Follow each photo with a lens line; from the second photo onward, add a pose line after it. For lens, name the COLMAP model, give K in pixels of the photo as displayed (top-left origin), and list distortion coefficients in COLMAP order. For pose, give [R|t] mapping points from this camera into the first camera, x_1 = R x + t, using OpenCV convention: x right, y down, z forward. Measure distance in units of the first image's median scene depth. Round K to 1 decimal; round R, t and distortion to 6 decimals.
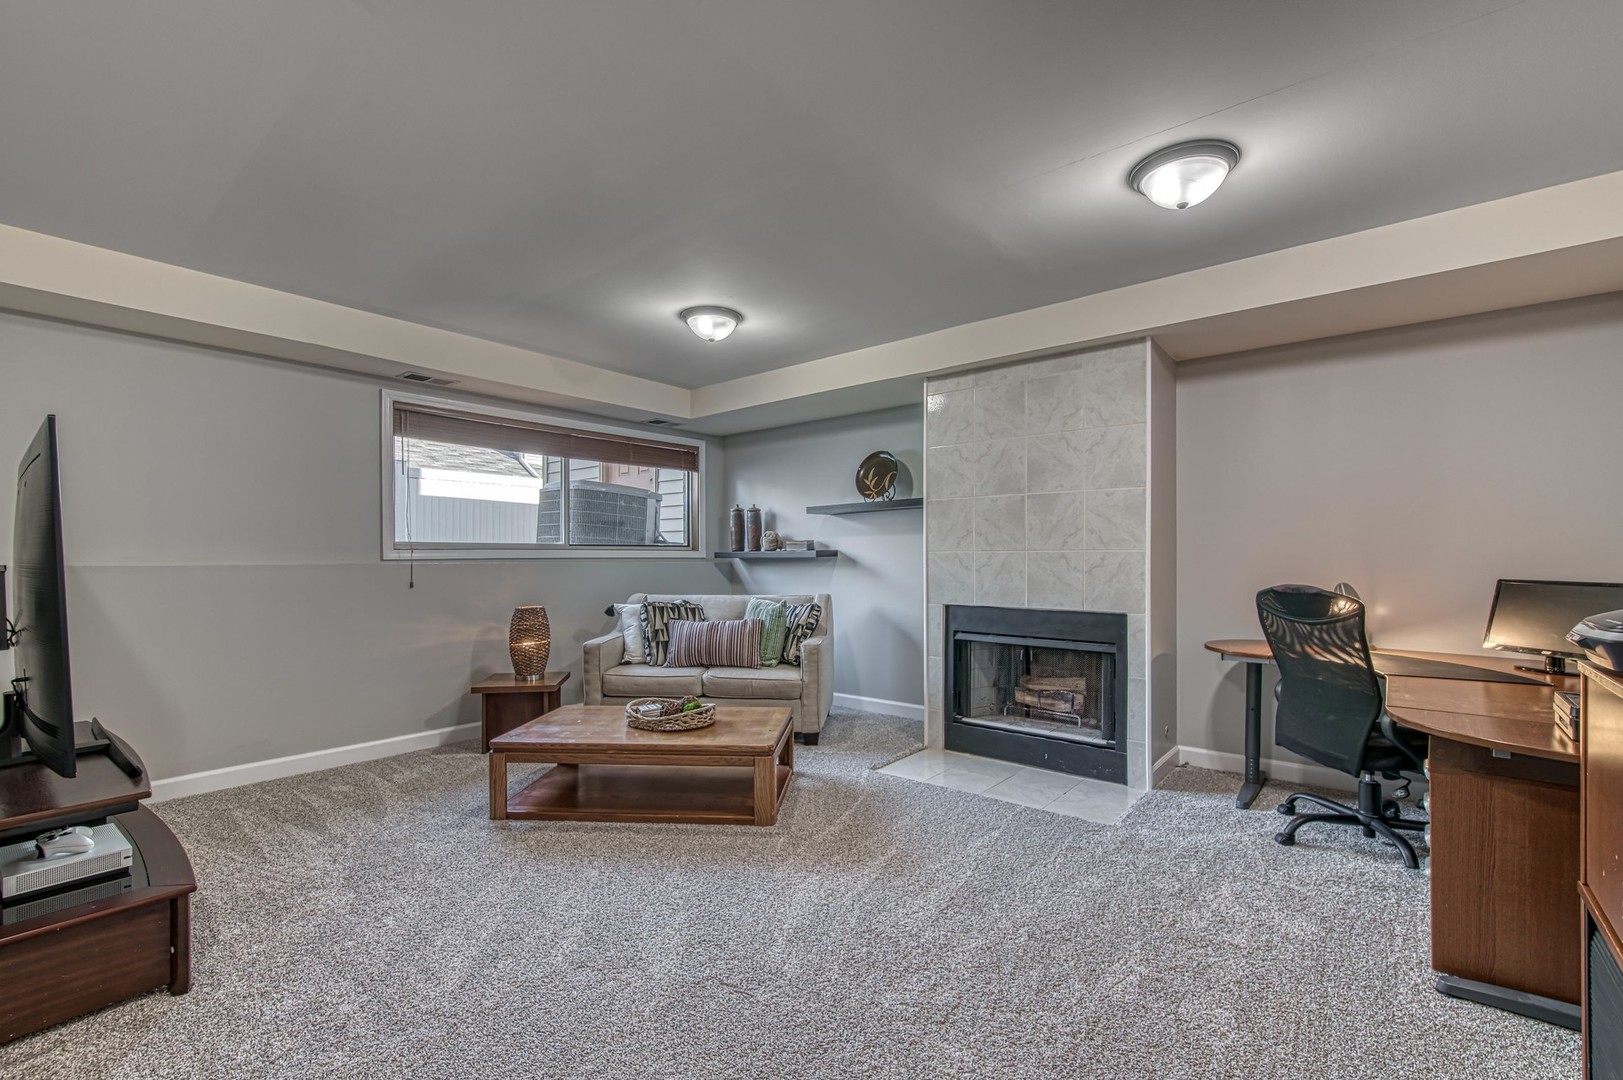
lens RADIAL K [[706.2, 0, 826.4], [0, 706.2, 557.1], [0, 0, 1]] dist [0.006512, 0.000272]
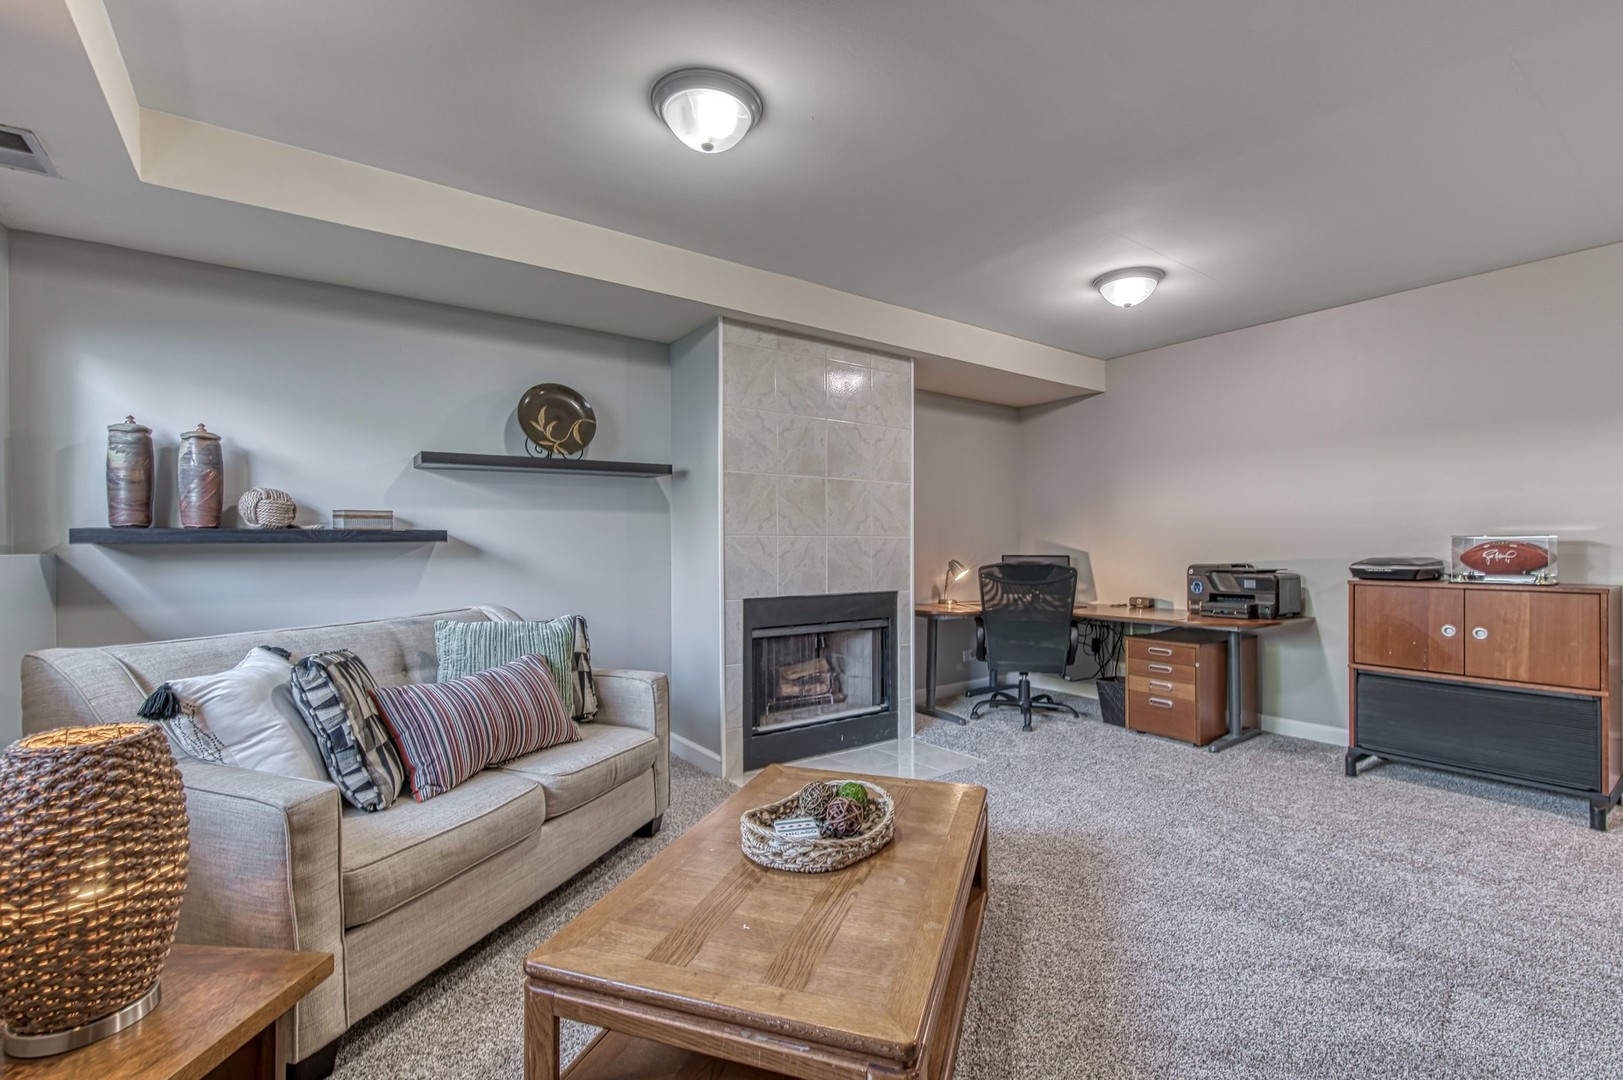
lens RADIAL K [[706.2, 0, 826.4], [0, 706.2, 557.1], [0, 0, 1]] dist [0.006512, 0.000272]
pose [[0.243950, -0.016624, 0.969645, -0.601179], [0.001479, 0.999858, 0.016770, 0.003658], [-0.969787, -0.002657, 0.243940, 0.685962]]
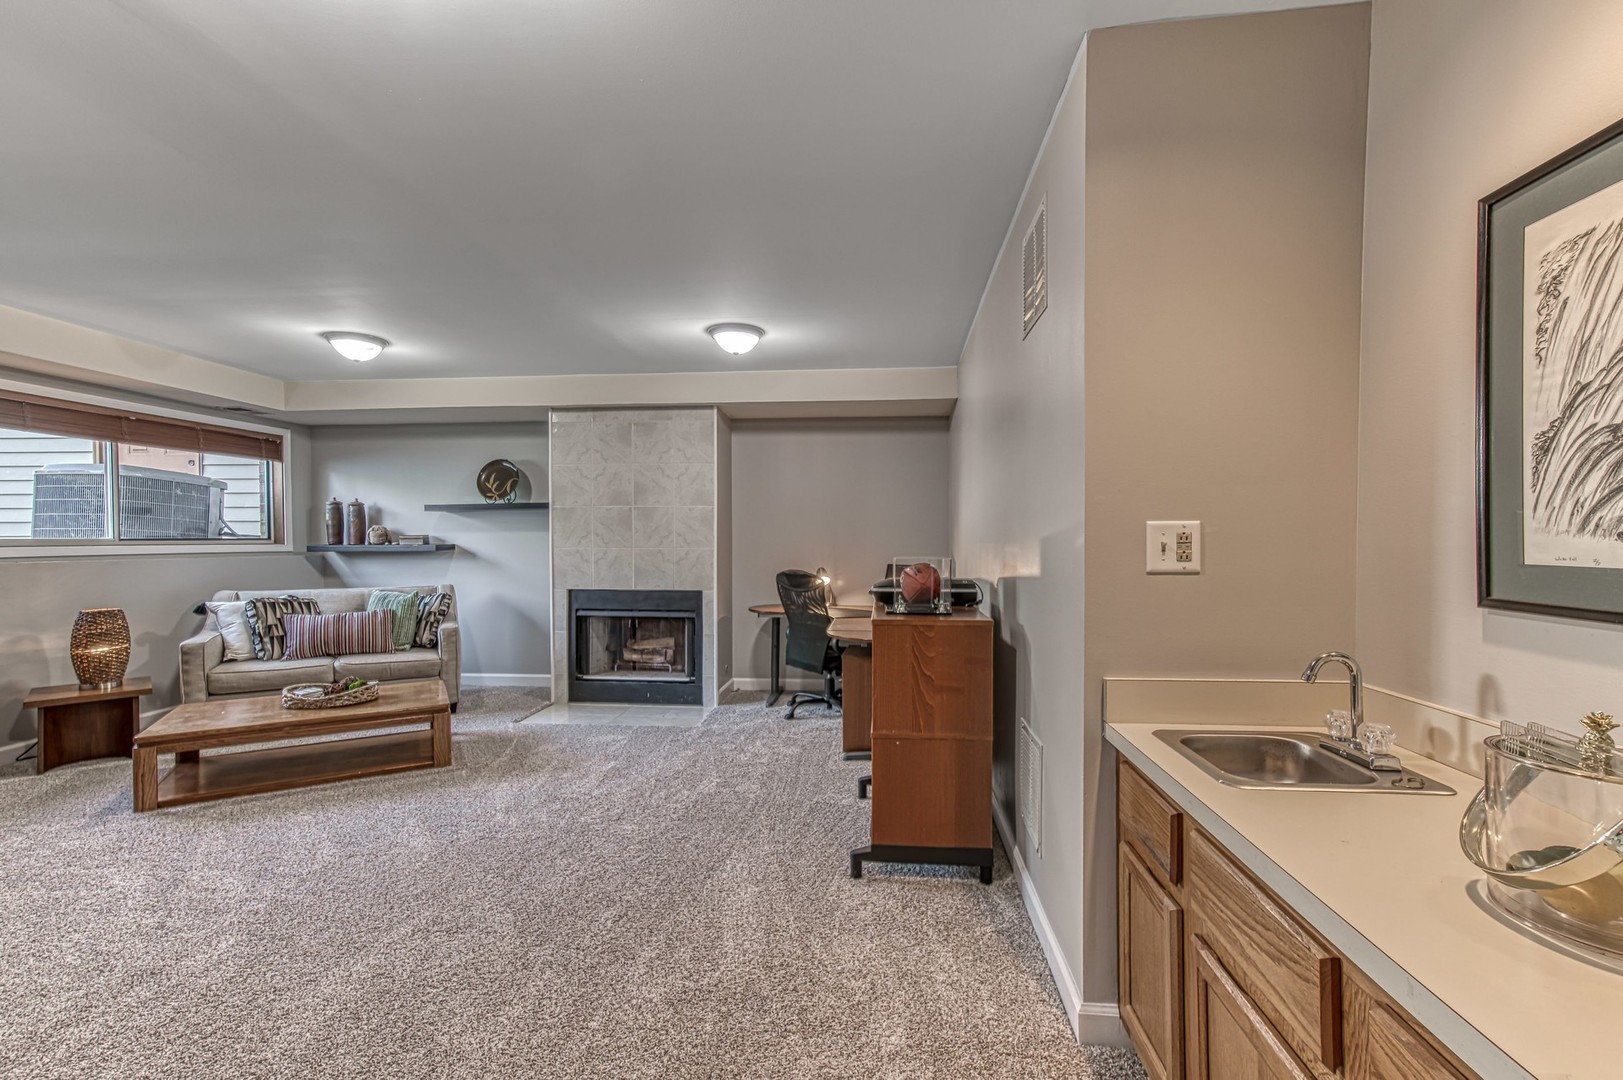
lens RADIAL K [[706.2, 0, 826.4], [0, 706.2, 557.1], [0, 0, 1]] dist [0.006512, 0.000272]
pose [[0.827217, -0.012716, 0.561738, -0.158454], [-0.001438, 0.999693, 0.024748, -0.022551], [-0.561880, -0.021279, 0.826945, -0.306813]]
